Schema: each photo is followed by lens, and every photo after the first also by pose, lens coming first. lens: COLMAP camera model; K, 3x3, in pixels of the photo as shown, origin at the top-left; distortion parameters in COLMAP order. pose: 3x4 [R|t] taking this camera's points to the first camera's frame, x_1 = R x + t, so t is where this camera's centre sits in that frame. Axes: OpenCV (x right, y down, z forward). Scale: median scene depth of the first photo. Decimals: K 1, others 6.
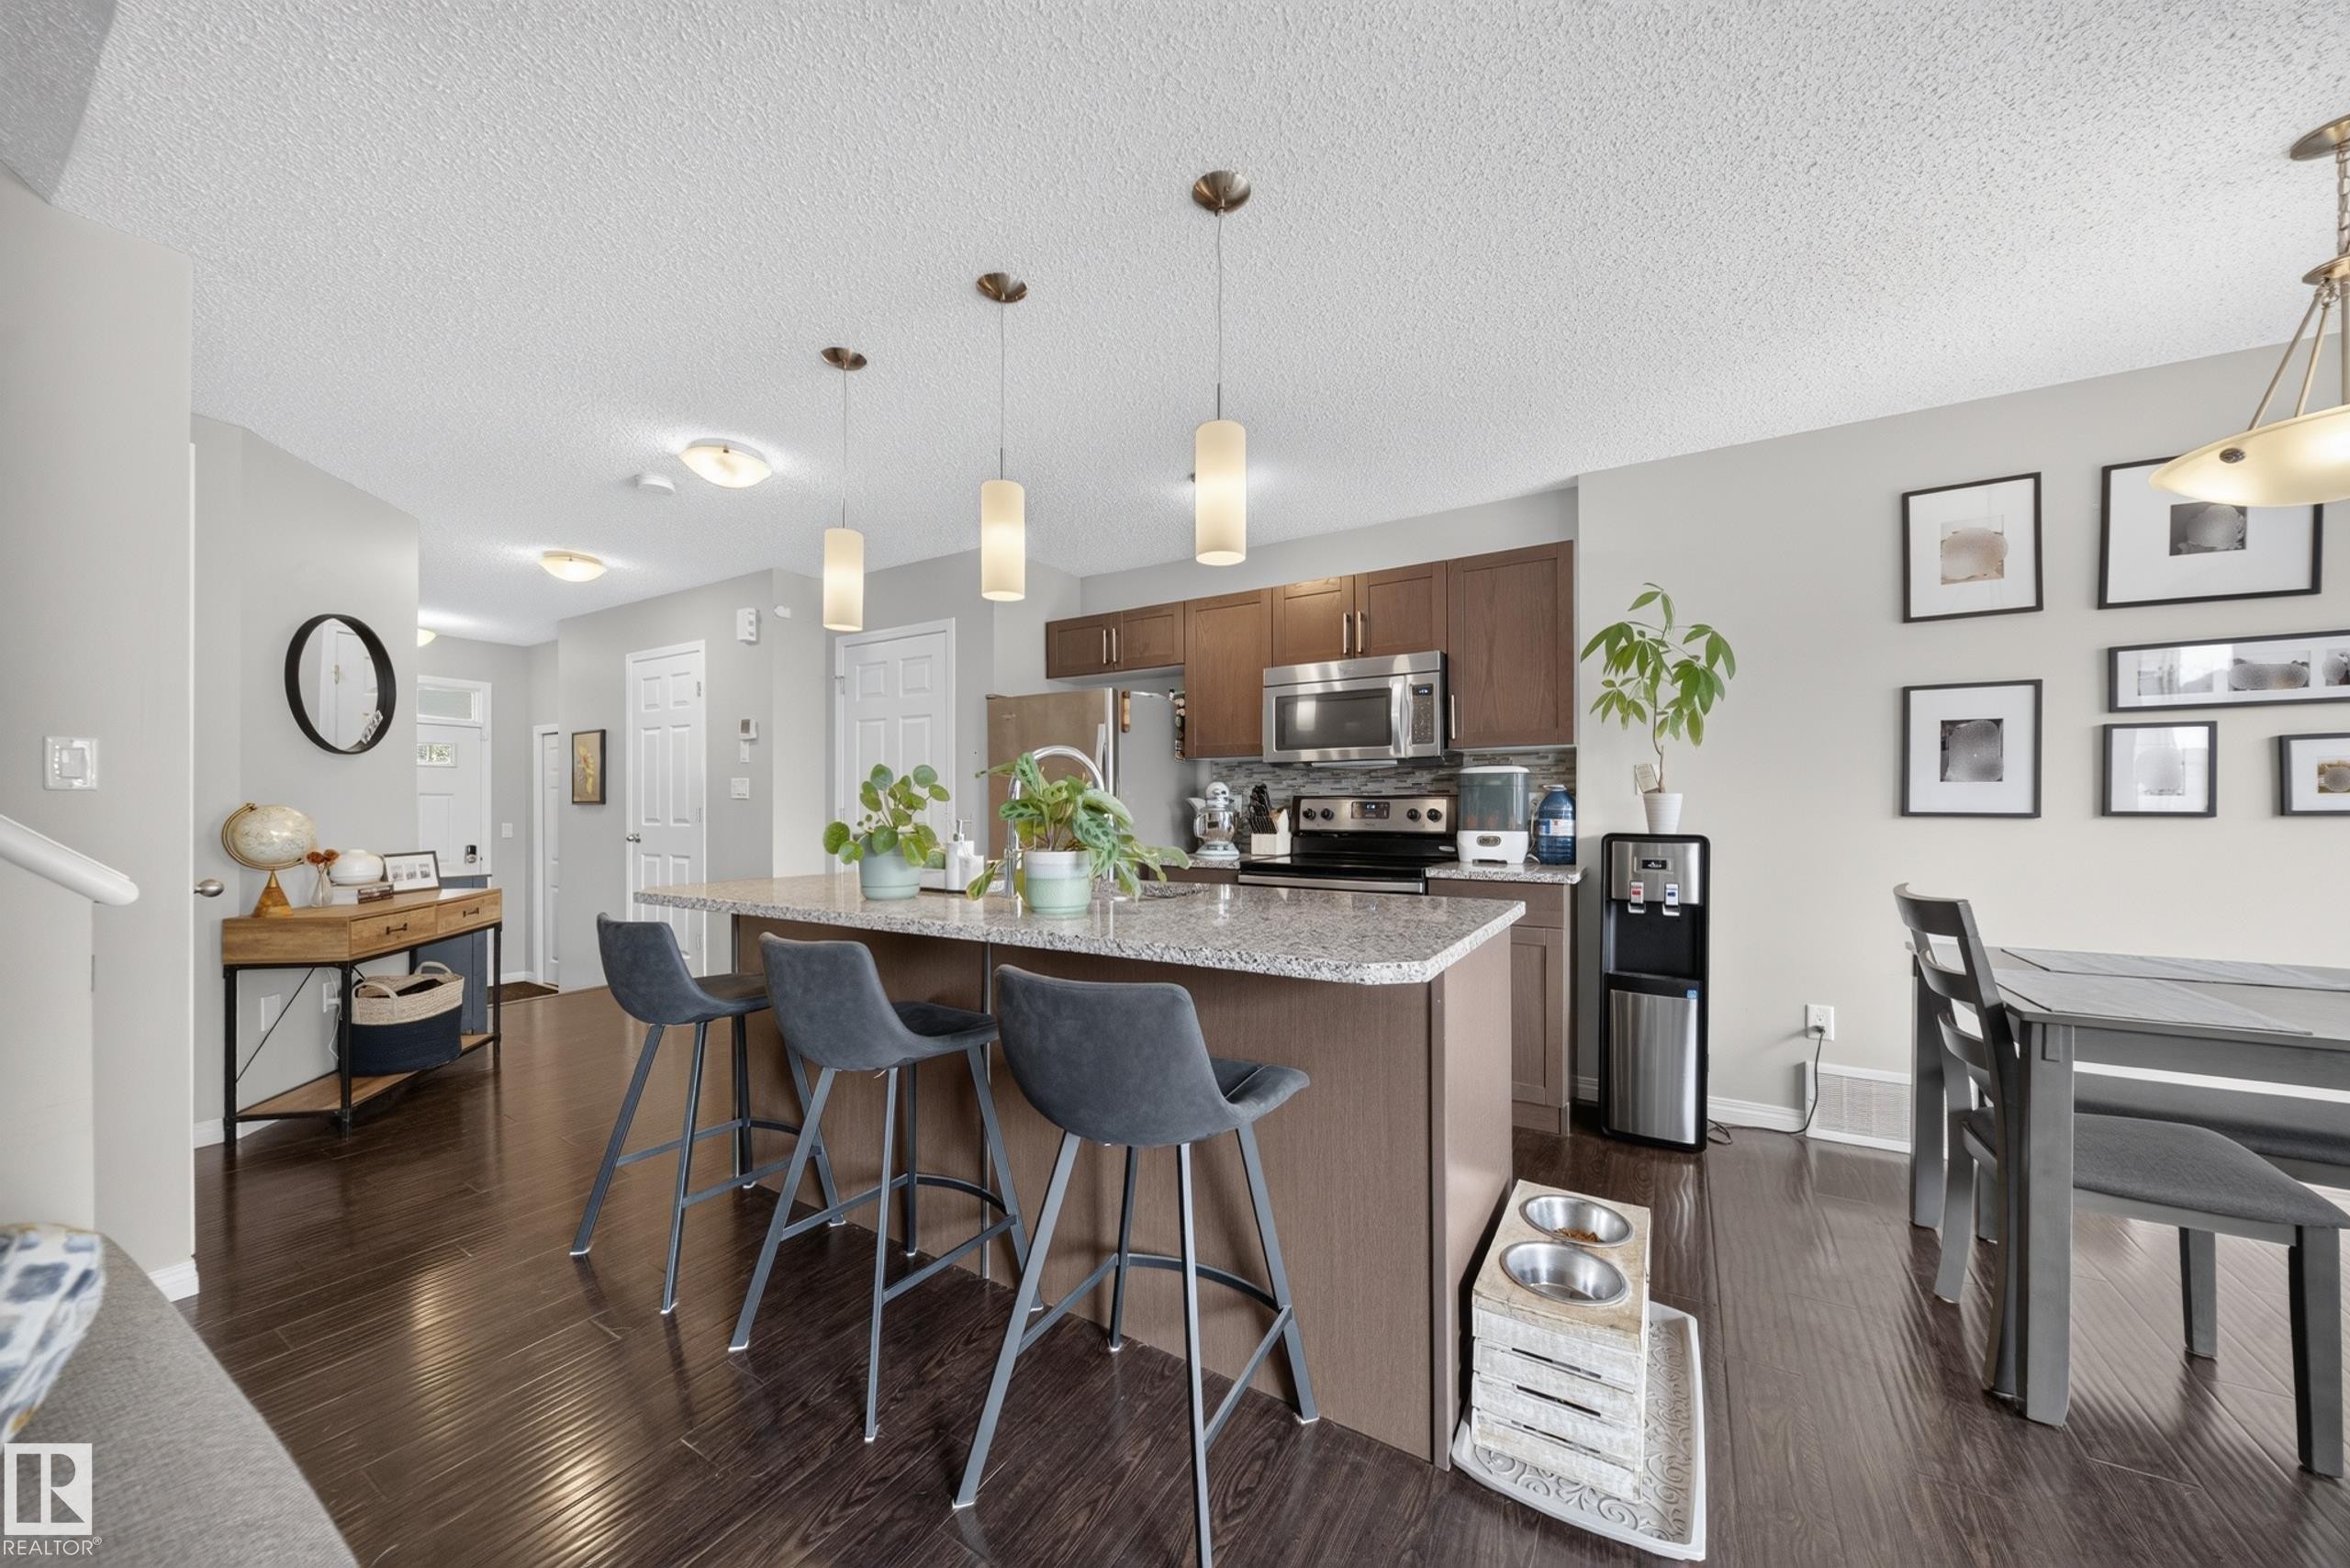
lens RADIAL K [[820.4, 0, 1167.4], [0, 820.4, 806.8], [0, 0, 1]] dist [0.001717, -0.004454]
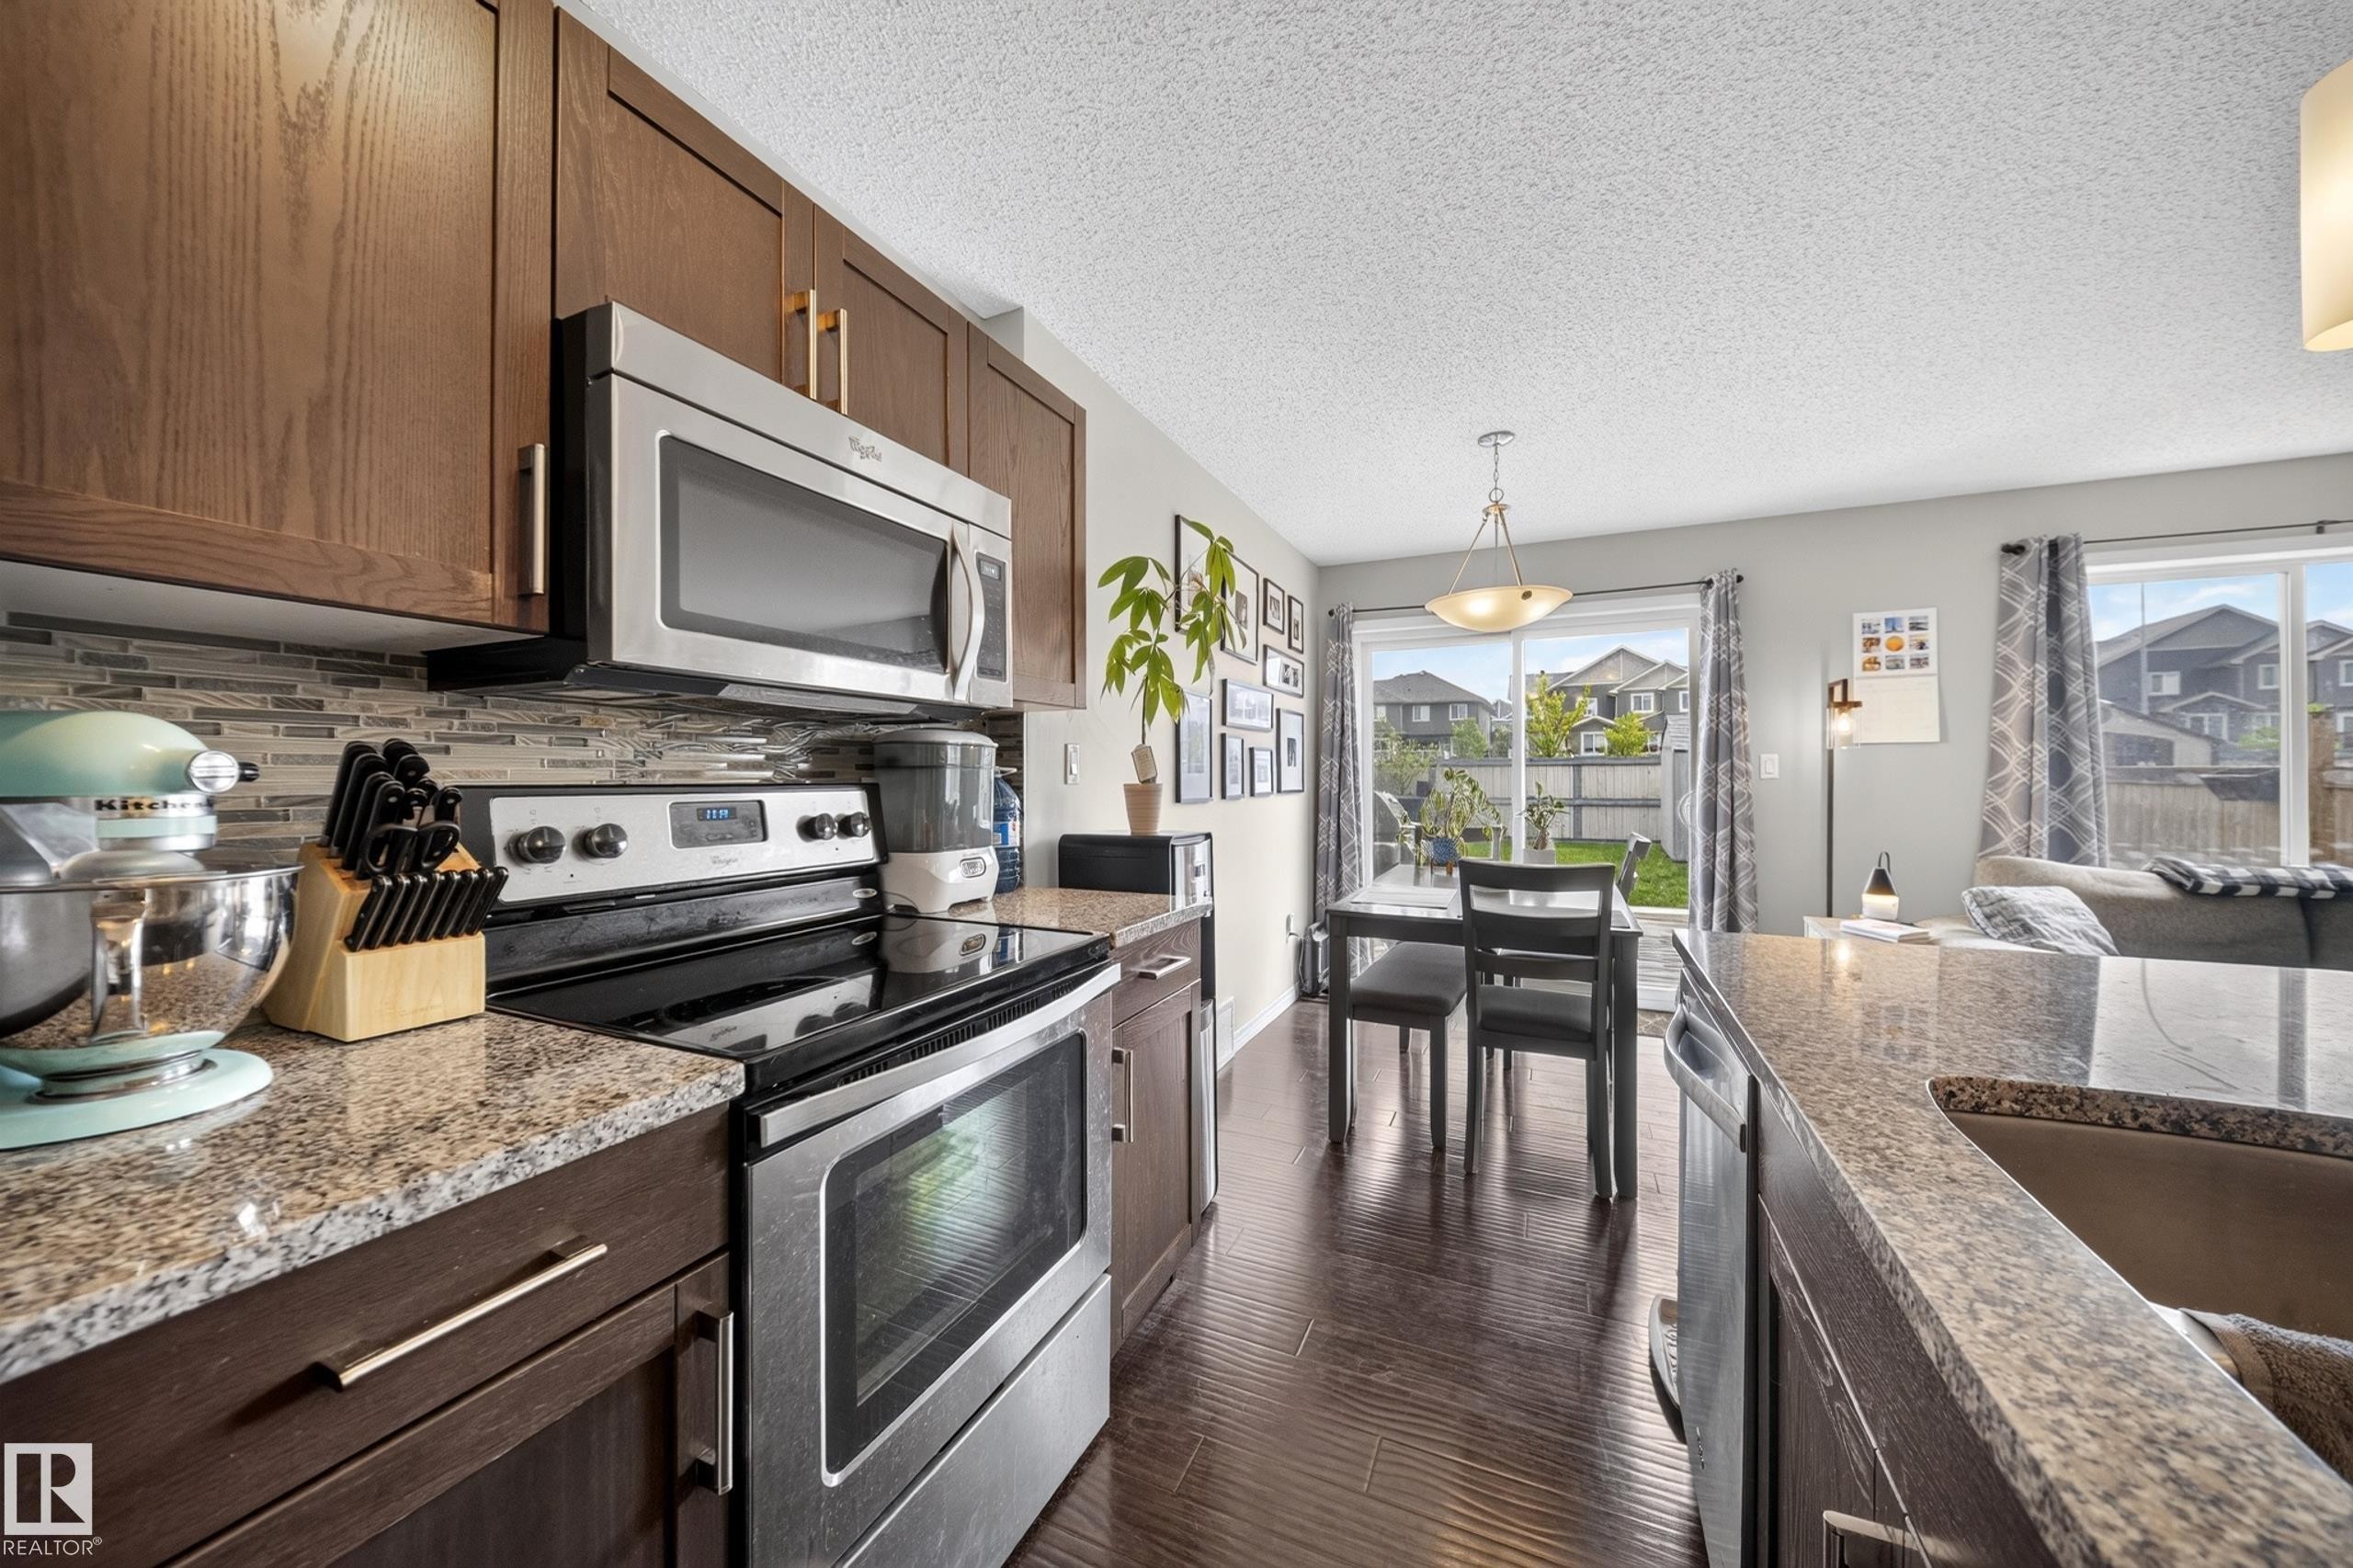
lens RADIAL K [[825.7, 0, 1169.9], [0, 825.7, 771.7], [0, 0, 1]] dist [-0.001846, -0.000170]
pose [[-0.124597, 0.009621, 0.992161, -0.184427], [0.002656, 0.999953, -0.009363, -0.017318], [-0.992204, 0.001469, -0.124617, 0.964999]]
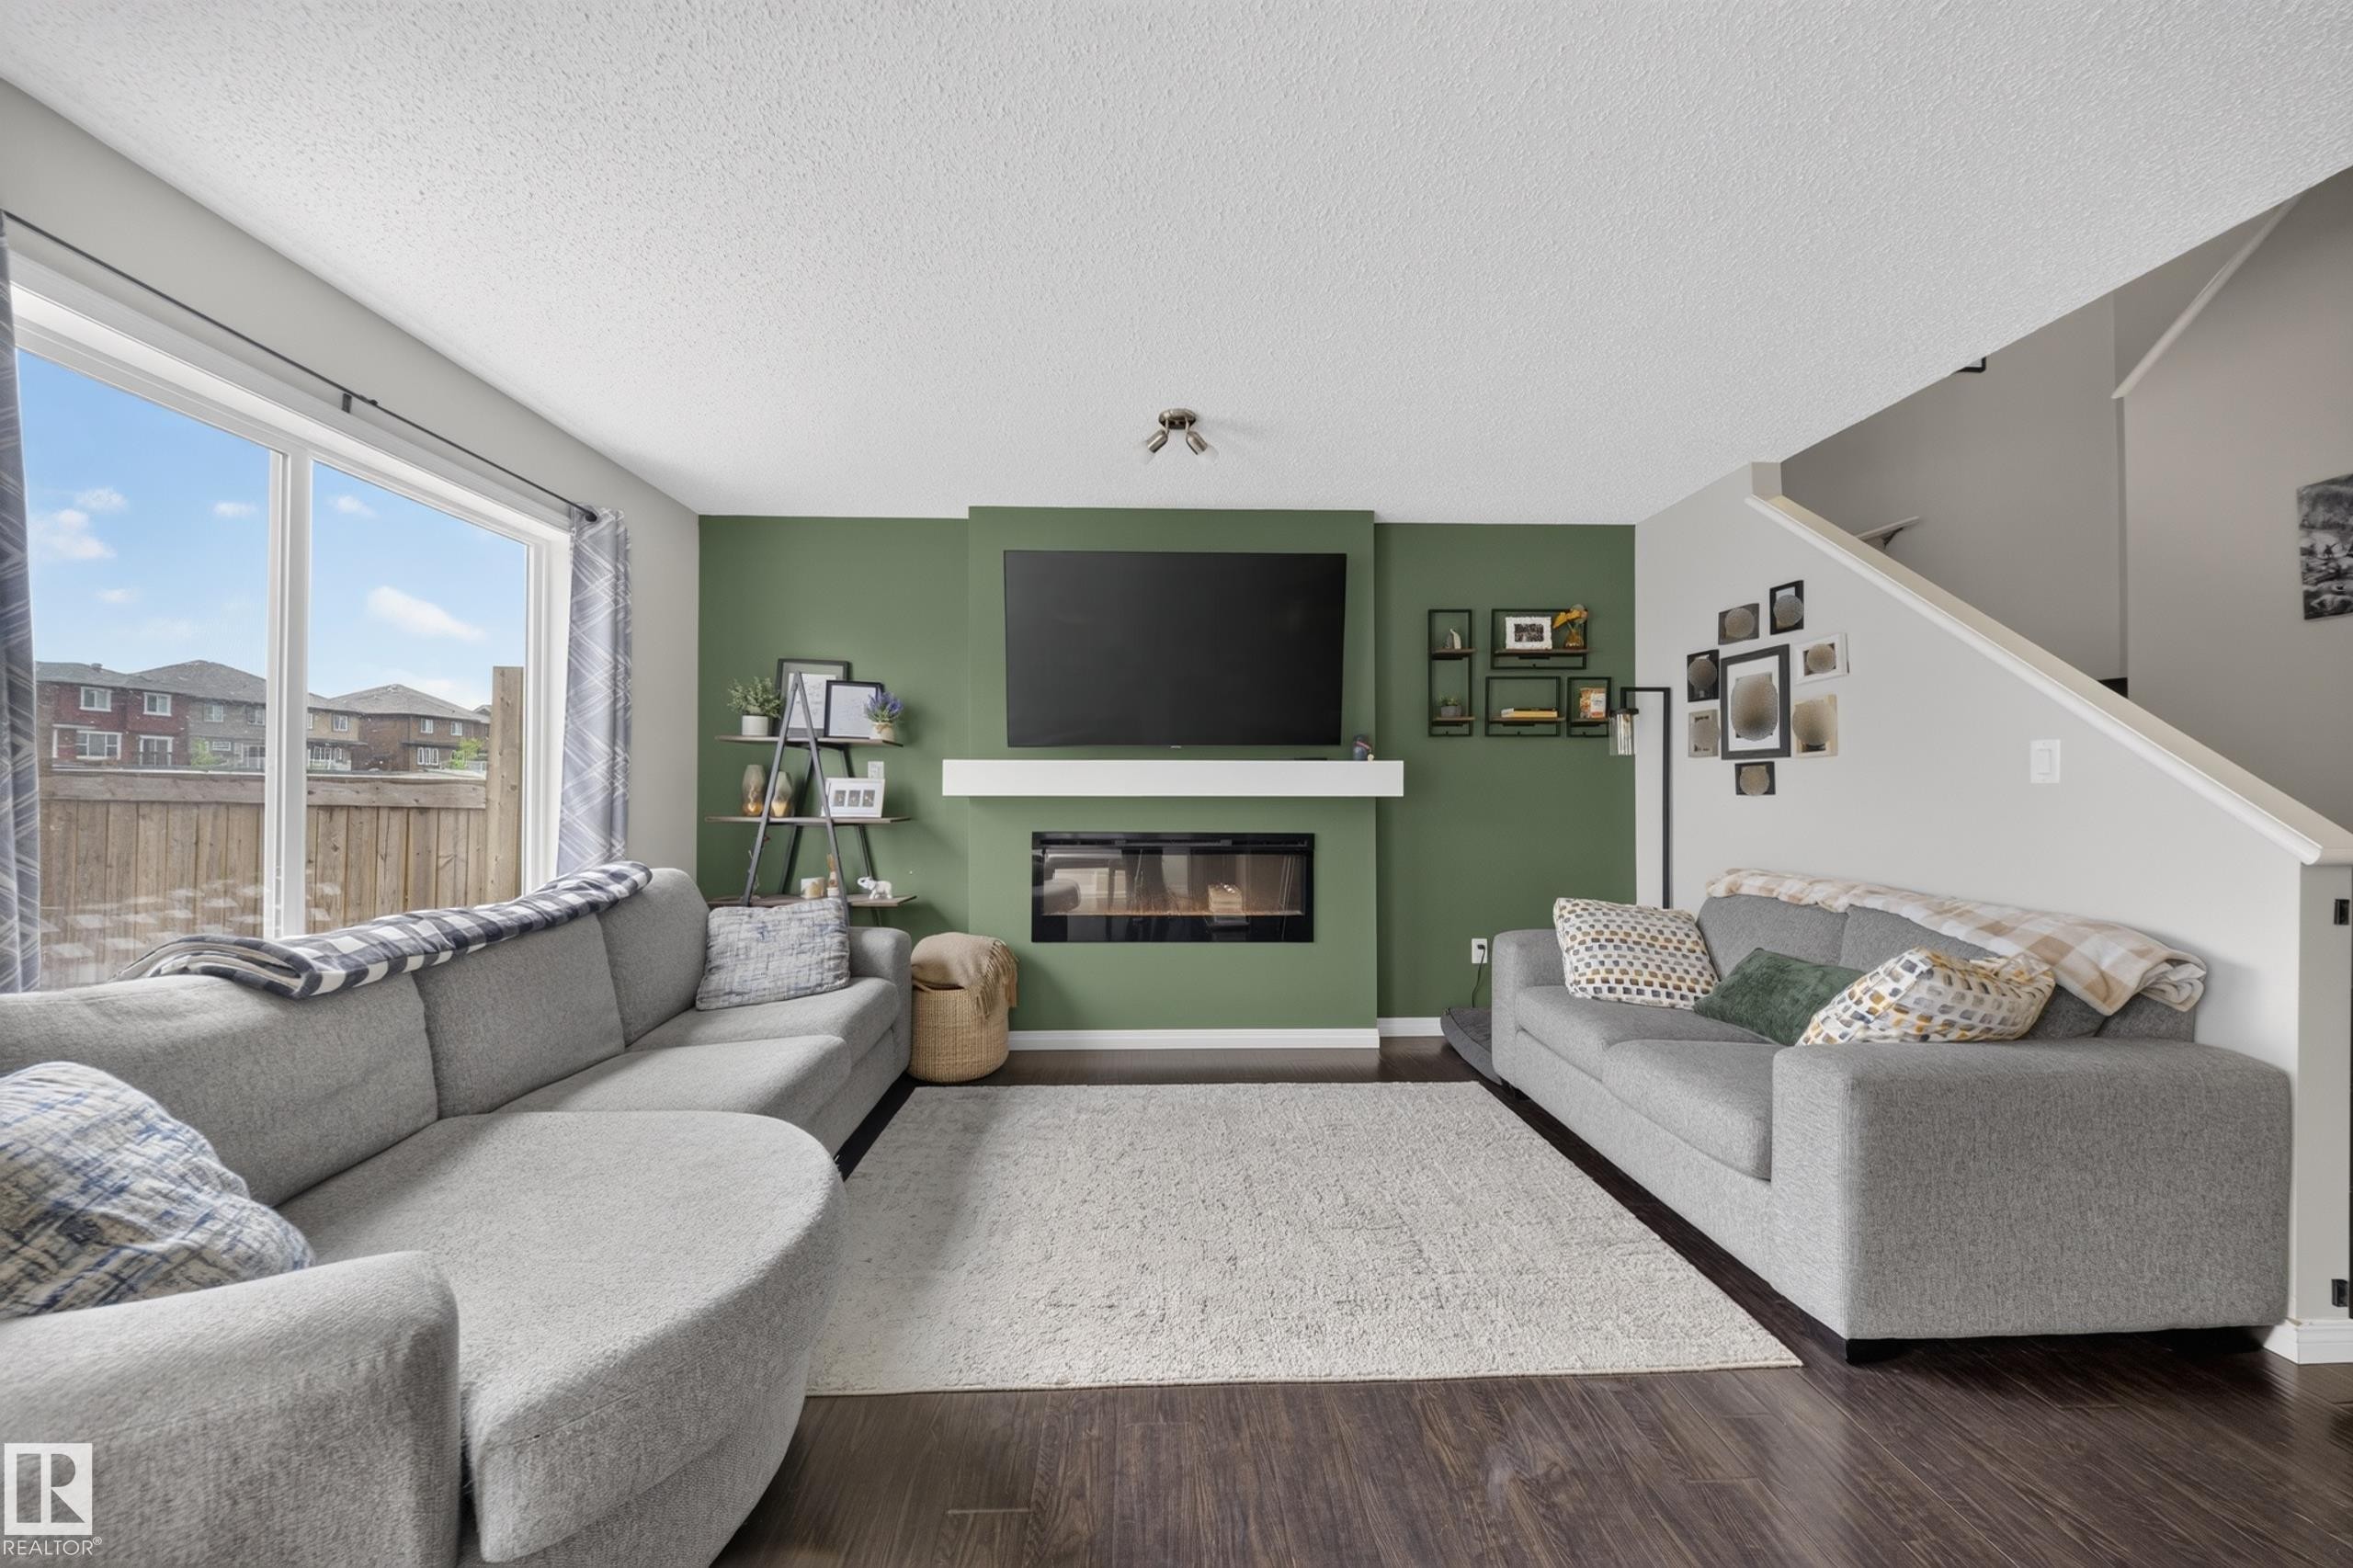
lens RADIAL K [[818.0, 0, 1164.6], [0, 818.0, 781.8], [0, 0, 1]] dist [-0.001601, -0.000343]
pose [[-0.830490, -0.007628, -0.556981, 0.447249], [0.000379, 0.999898, -0.014258, -0.003420], [0.557033, -0.012052, -0.830403, 0.363567]]
